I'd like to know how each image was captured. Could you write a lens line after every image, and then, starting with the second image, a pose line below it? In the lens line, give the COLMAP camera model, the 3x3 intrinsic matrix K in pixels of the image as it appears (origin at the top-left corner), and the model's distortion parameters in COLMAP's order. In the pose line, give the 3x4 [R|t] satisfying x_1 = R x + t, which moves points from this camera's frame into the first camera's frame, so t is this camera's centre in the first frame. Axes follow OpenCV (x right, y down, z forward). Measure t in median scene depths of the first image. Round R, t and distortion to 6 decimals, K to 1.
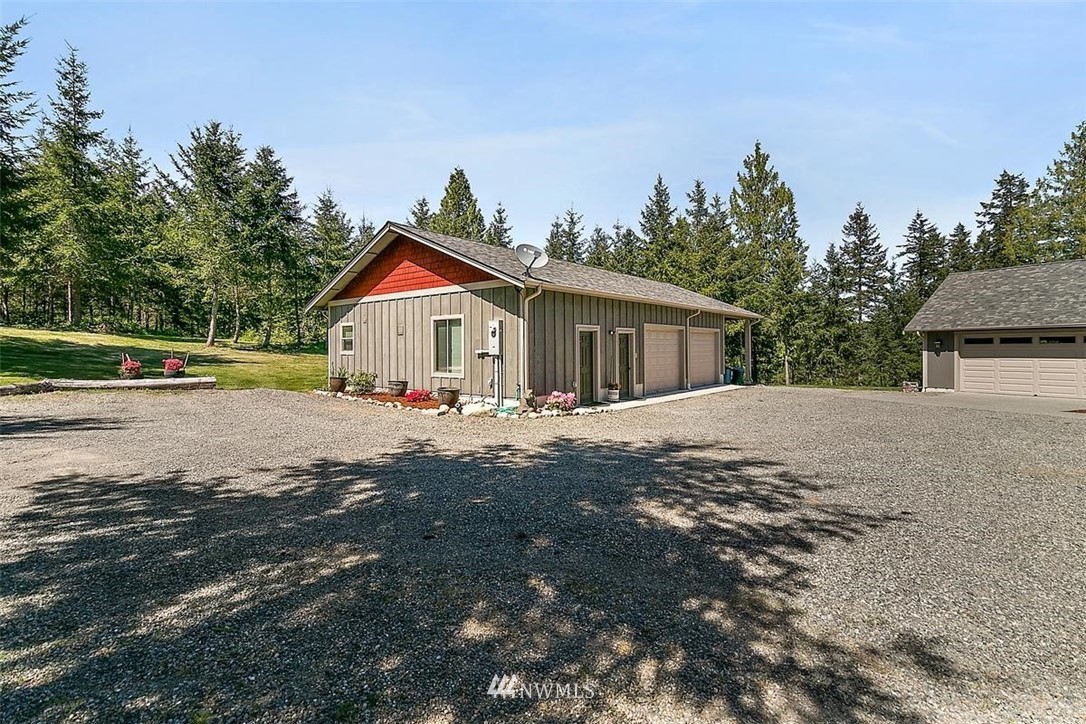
lens RADIAL K [[505.5, 0, 542.5], [0, 505.5, 354.4], [0, 0, 1]] dist [-0.001858, 0.002186]
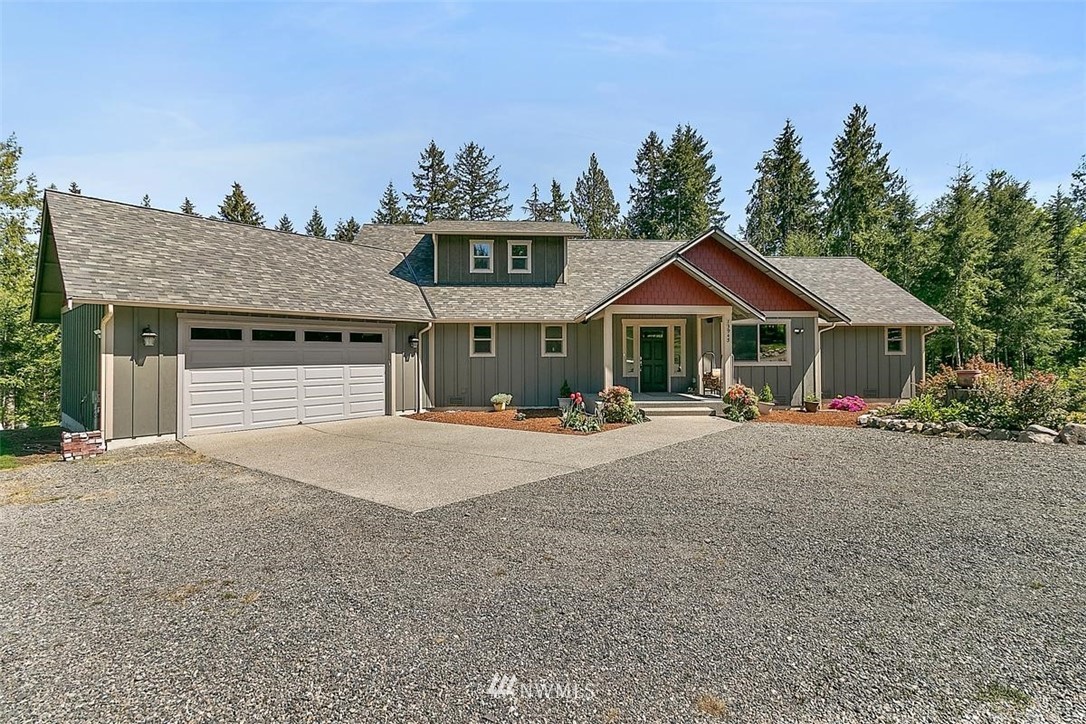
lens RADIAL K [[505.5, 0, 538.5], [0, 505.5, 346.1], [0, 0, 1]] dist [-0.001858, 0.002186]
pose [[-0.353458, 0.027080, 0.935058, 0.140663], [0.015715, 0.999612, -0.023010, 0.001556], [-0.935318, 0.006561, -0.353746, 0.477785]]
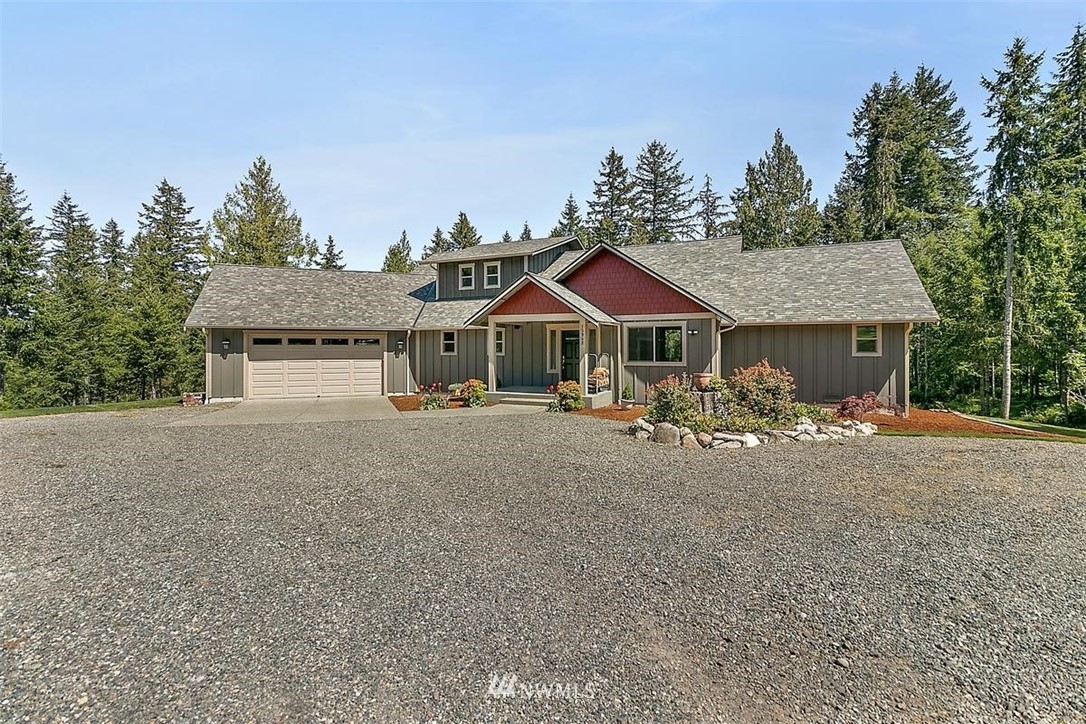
lens RADIAL K [[505.5, 0, 528.8], [0, 505.5, 343.1], [0, 0, 1]] dist [-0.001858, 0.002186]
pose [[0.147640, 0.022063, 0.988795, 0.020894], [0.008414, 0.999687, -0.023562, 0.000849], [-0.989005, 0.011799, 0.147408, 0.220911]]
